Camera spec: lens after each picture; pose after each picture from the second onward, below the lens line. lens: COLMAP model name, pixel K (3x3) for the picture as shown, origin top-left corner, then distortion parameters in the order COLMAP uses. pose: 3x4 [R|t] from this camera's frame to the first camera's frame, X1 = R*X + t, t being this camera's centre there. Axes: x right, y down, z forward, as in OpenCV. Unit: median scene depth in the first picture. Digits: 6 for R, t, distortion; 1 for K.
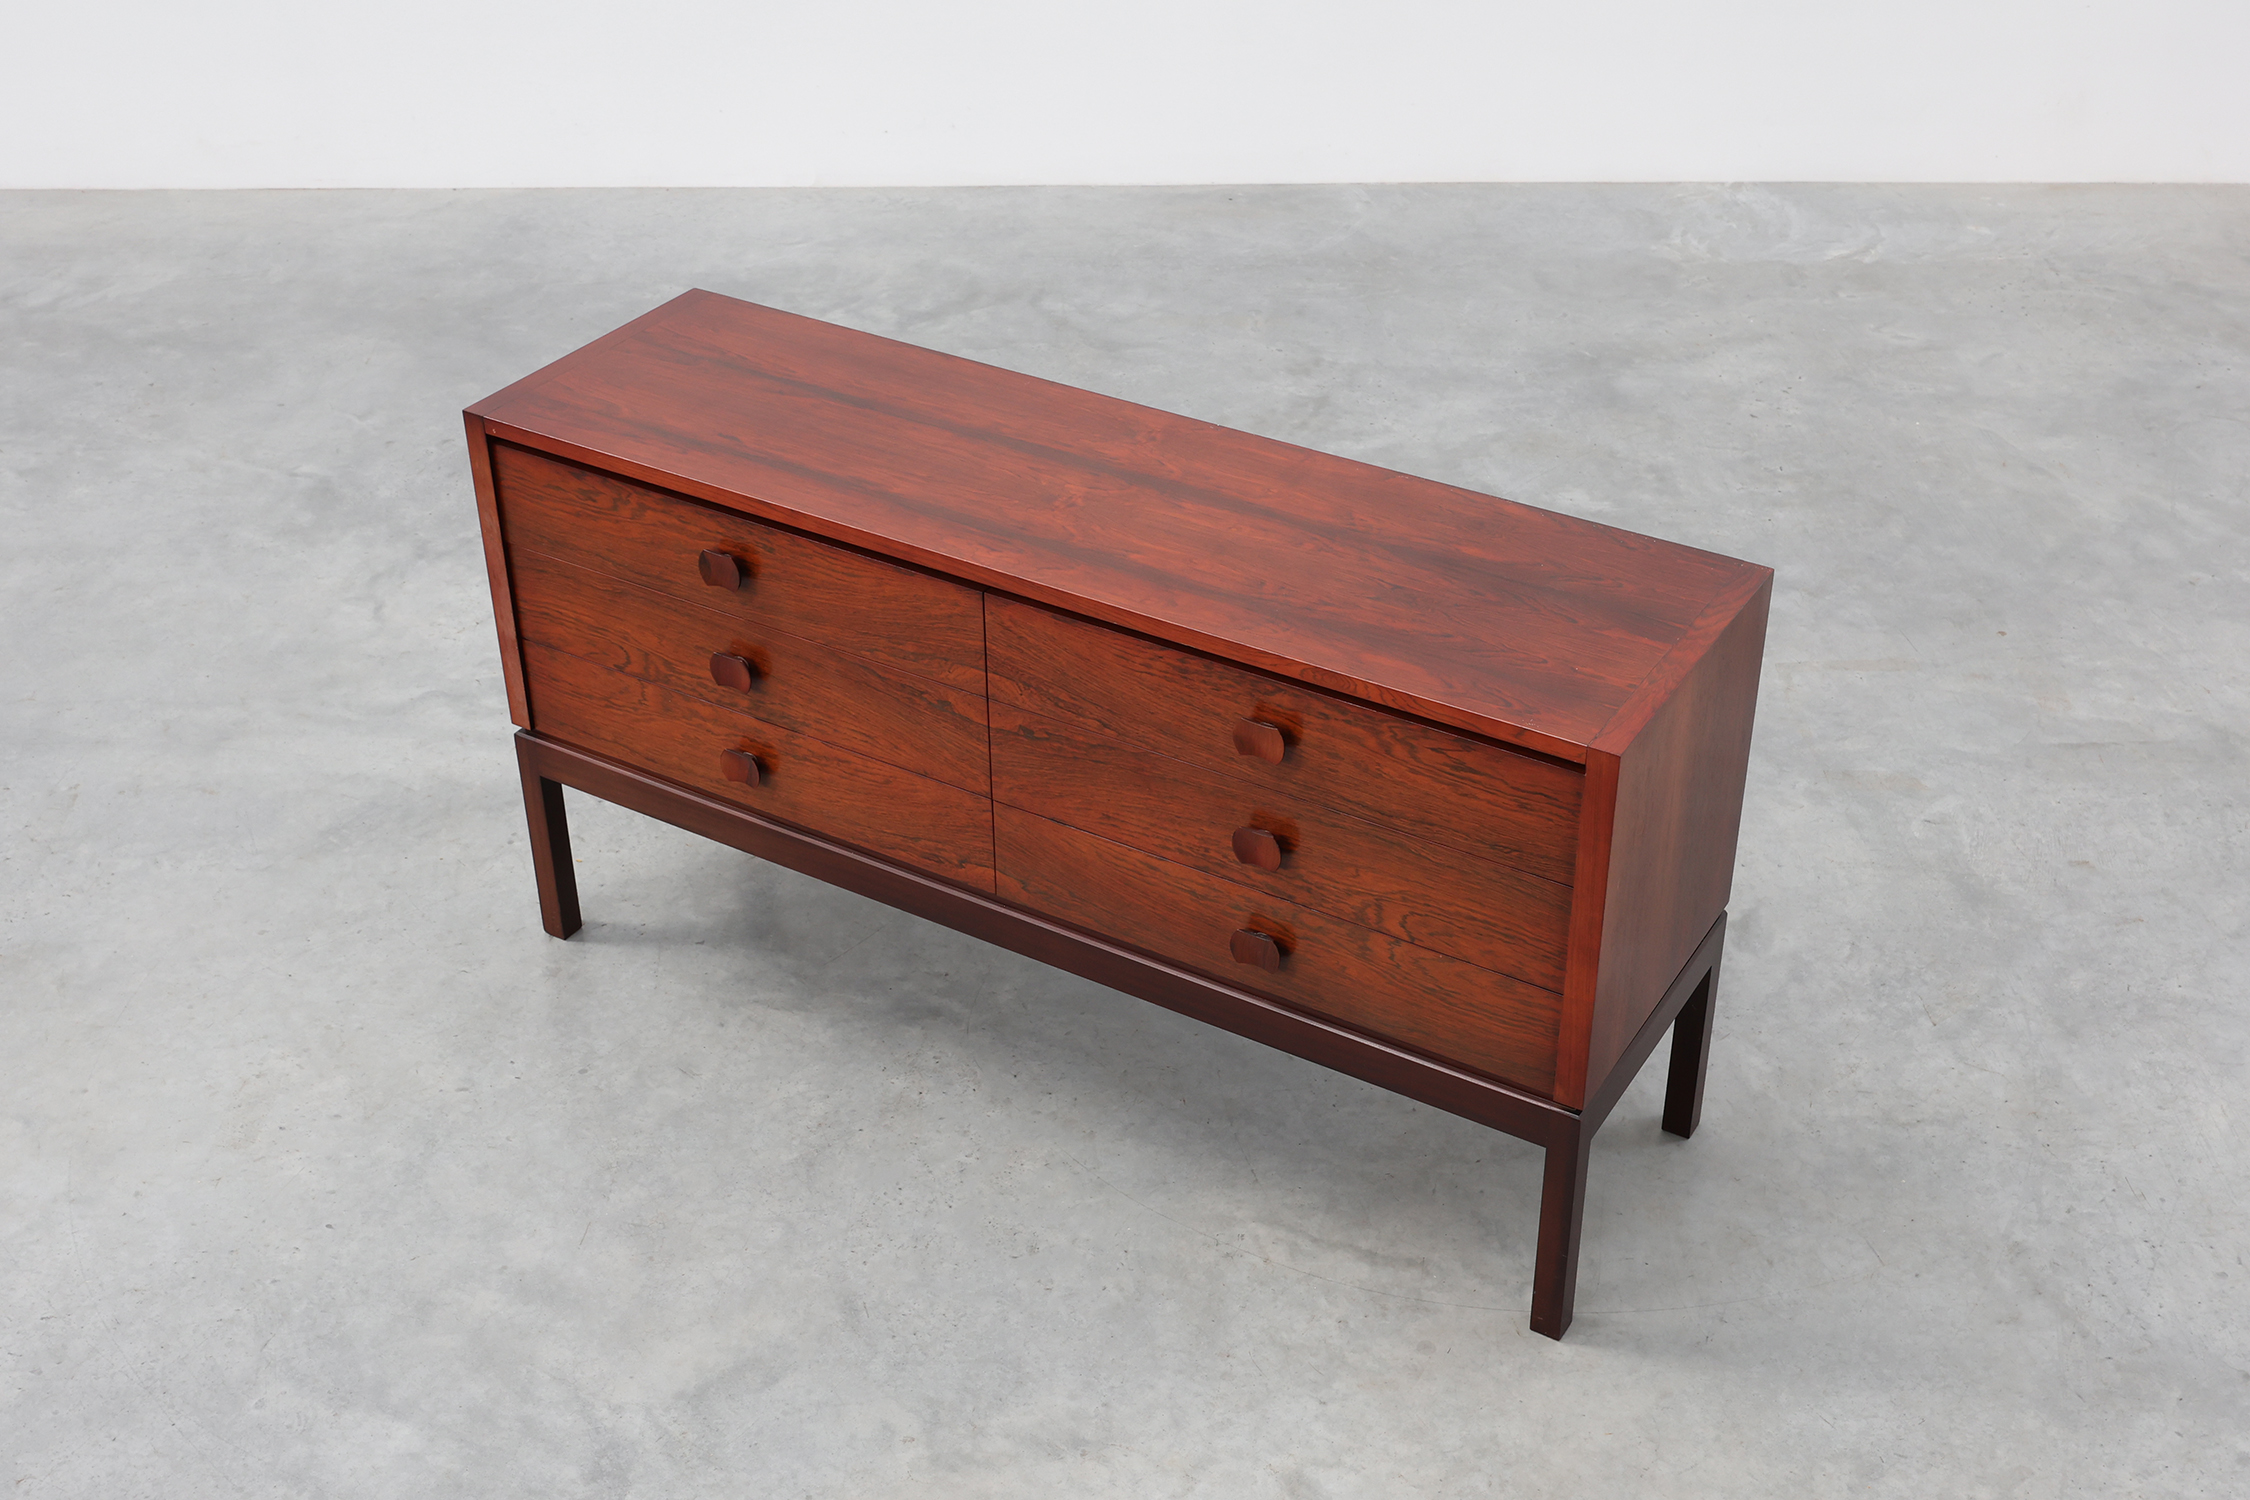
lens RADIAL K [[2796.4, 0, 1157.2], [0, 2796.4, 926.1], [0, 0, 1]] dist [0.005971, 0.000000]
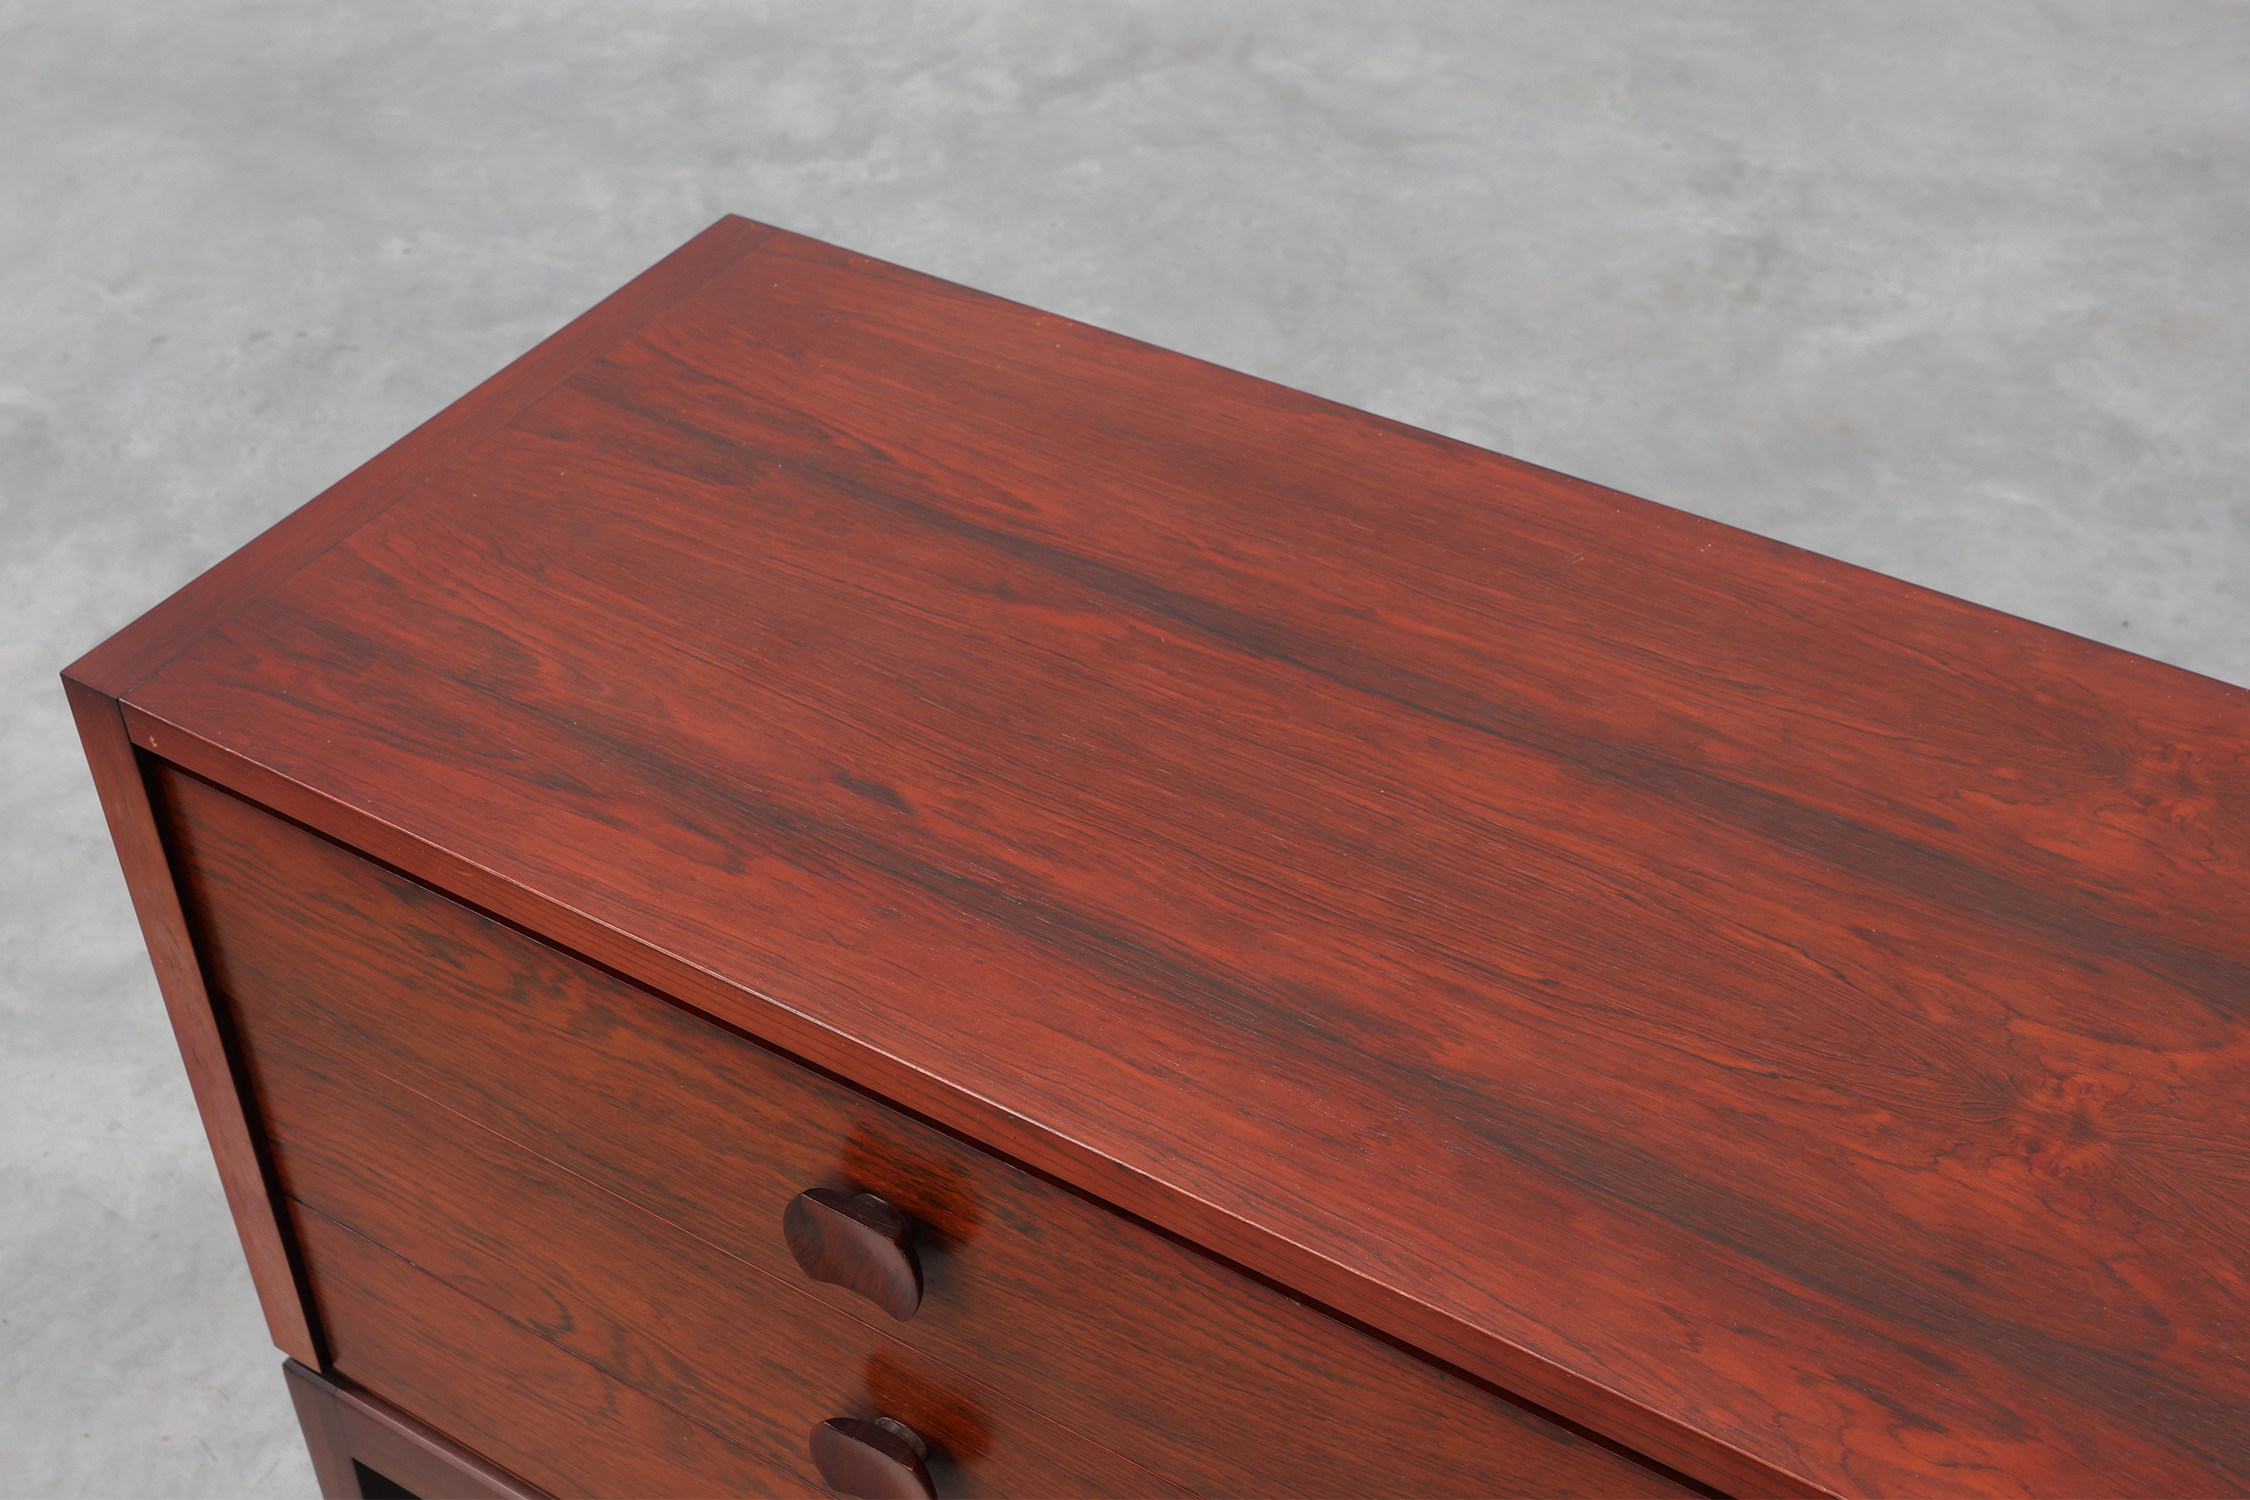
lens RADIAL K [[2667.5, 0, 1084.1], [0, 2667.5, 635.7], [0, 0, 1]] dist [0.000540, 0.000000]
pose [[0.999979, -0.002990, -0.005677, -0.088391], [0.003229, 0.999089, 0.042549, -0.143687], [0.005544, -0.042567, 0.999078, 0.485114]]
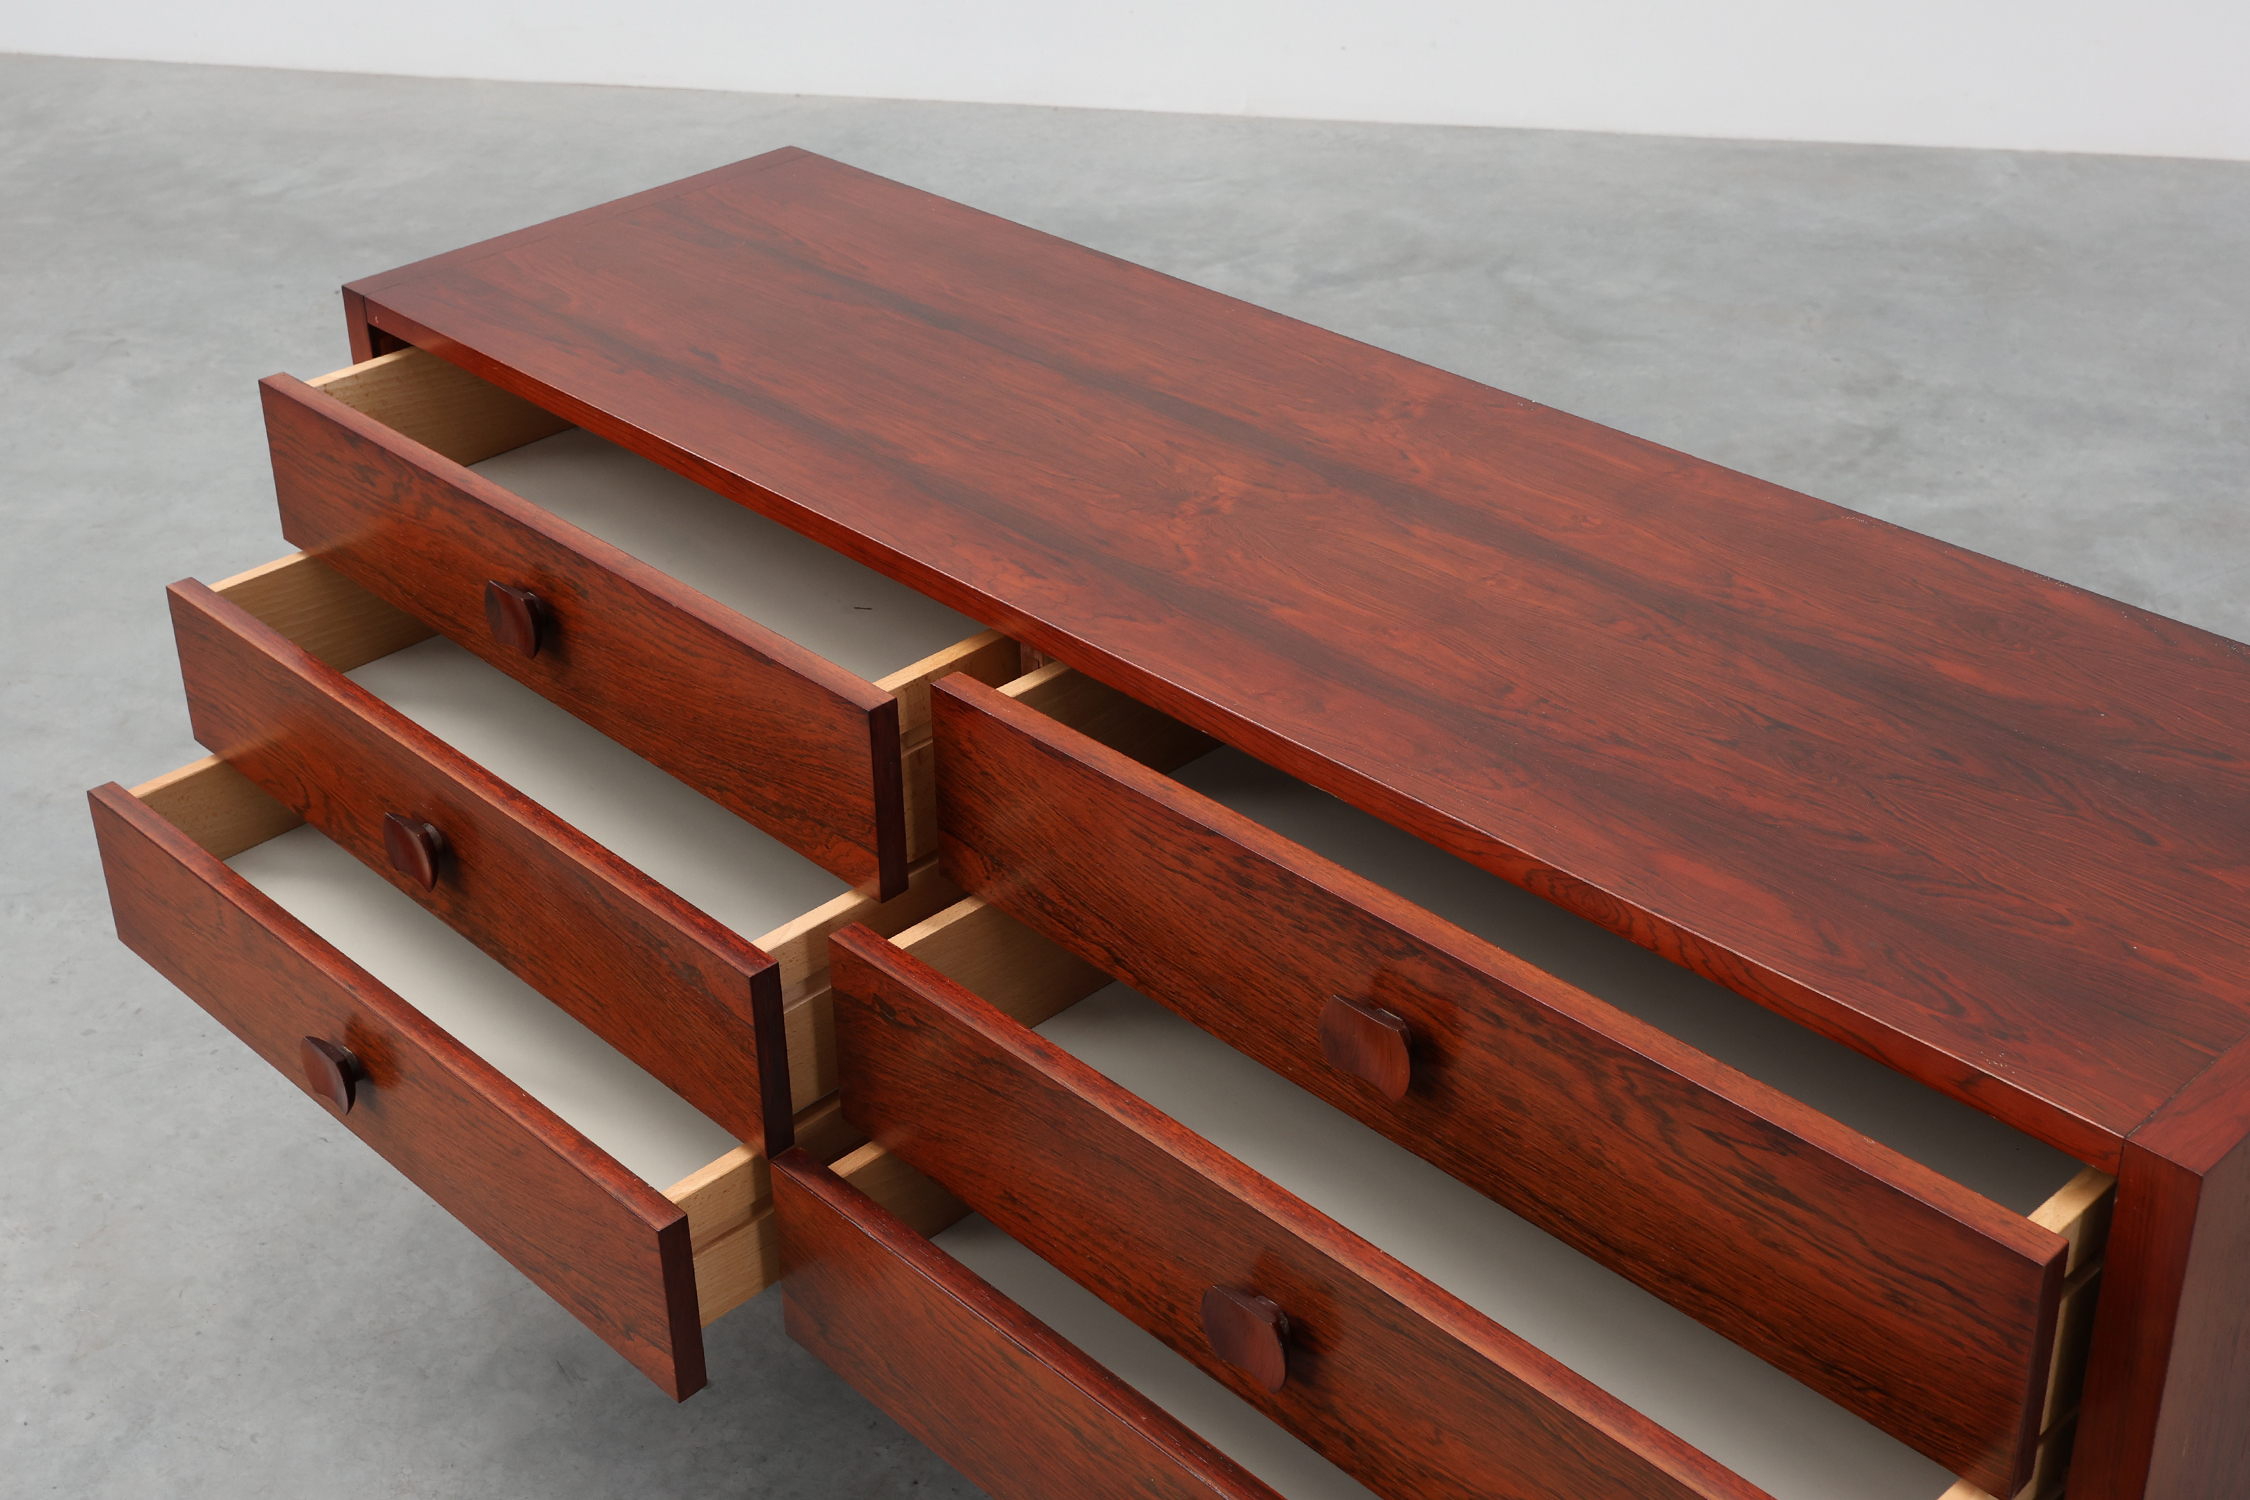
lens RADIAL K [[2927.5, 0, 867.5], [0, 2927.5, 592.8], [0, 0, 1]] dist [-0.011998, 0.000000]
pose [[0.941036, 0.100539, -0.323023, 0.065298], [-0.143262, 0.983409, -0.111274, -0.041954], [0.306477, 0.150990, 0.939827, 0.303441]]
